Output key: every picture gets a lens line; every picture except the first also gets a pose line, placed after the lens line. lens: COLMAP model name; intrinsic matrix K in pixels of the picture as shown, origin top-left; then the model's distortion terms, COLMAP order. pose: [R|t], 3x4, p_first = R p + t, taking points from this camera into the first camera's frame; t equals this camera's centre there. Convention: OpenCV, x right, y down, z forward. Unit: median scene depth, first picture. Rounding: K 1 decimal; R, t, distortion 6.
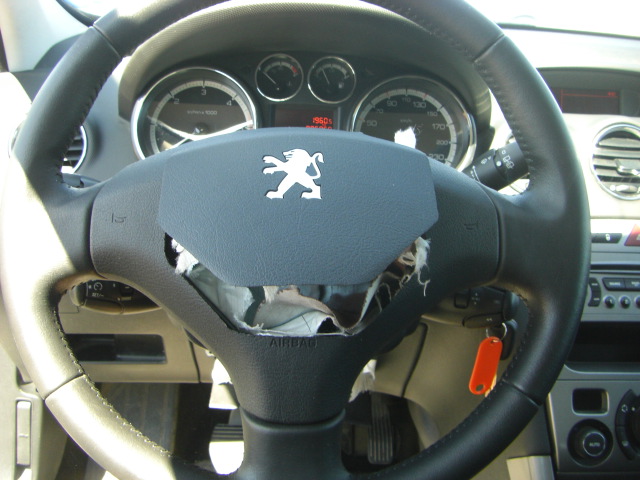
lens RADIAL K [[713.3, 0, 324.1], [0, 713.3, 230.3], [0, 0, 1]] dist [-0.134567, 0.000000]
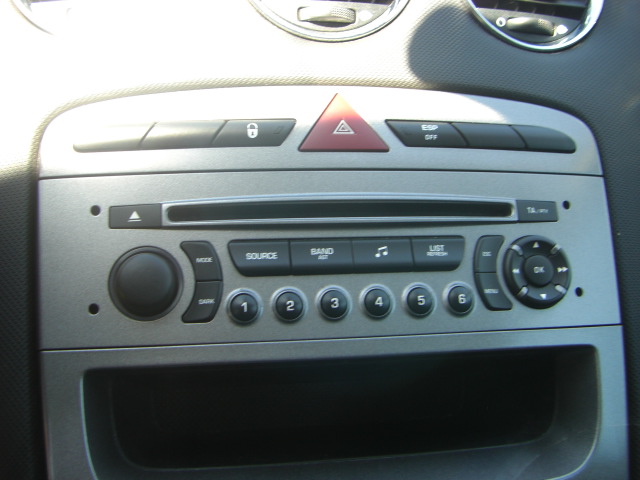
lens RADIAL K [[713.3, 0, 326.9], [0, 713.3, 211.2], [0, 0, 1]] dist [-0.134567, 0.000000]
pose [[0.990600, -0.044700, 0.129284, 0.406311], [0.036272, 0.997105, 0.066826, 0.029971], [-0.131897, -0.061509, 0.989353, 0.631370]]
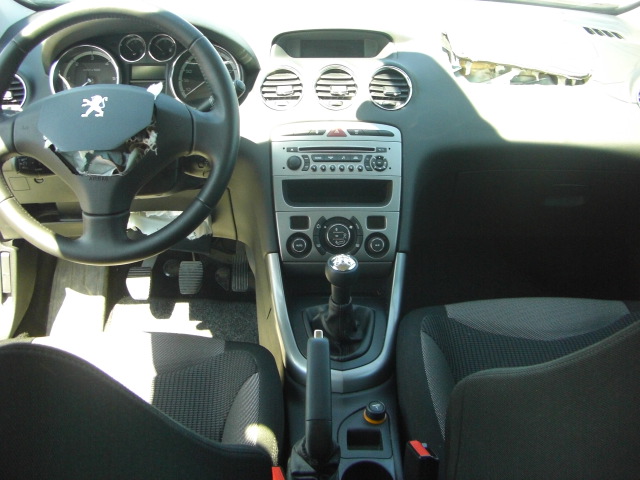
lens RADIAL K [[749.9, 0, 330.0], [0, 749.9, 217.9], [0, 0, 1]] dist [-0.123699, 0.000000]
pose [[0.999193, -0.031643, -0.024750, 0.492267], [0.033693, 0.995610, 0.087329, 0.063637], [0.021878, -0.088093, 0.995872, -0.906341]]
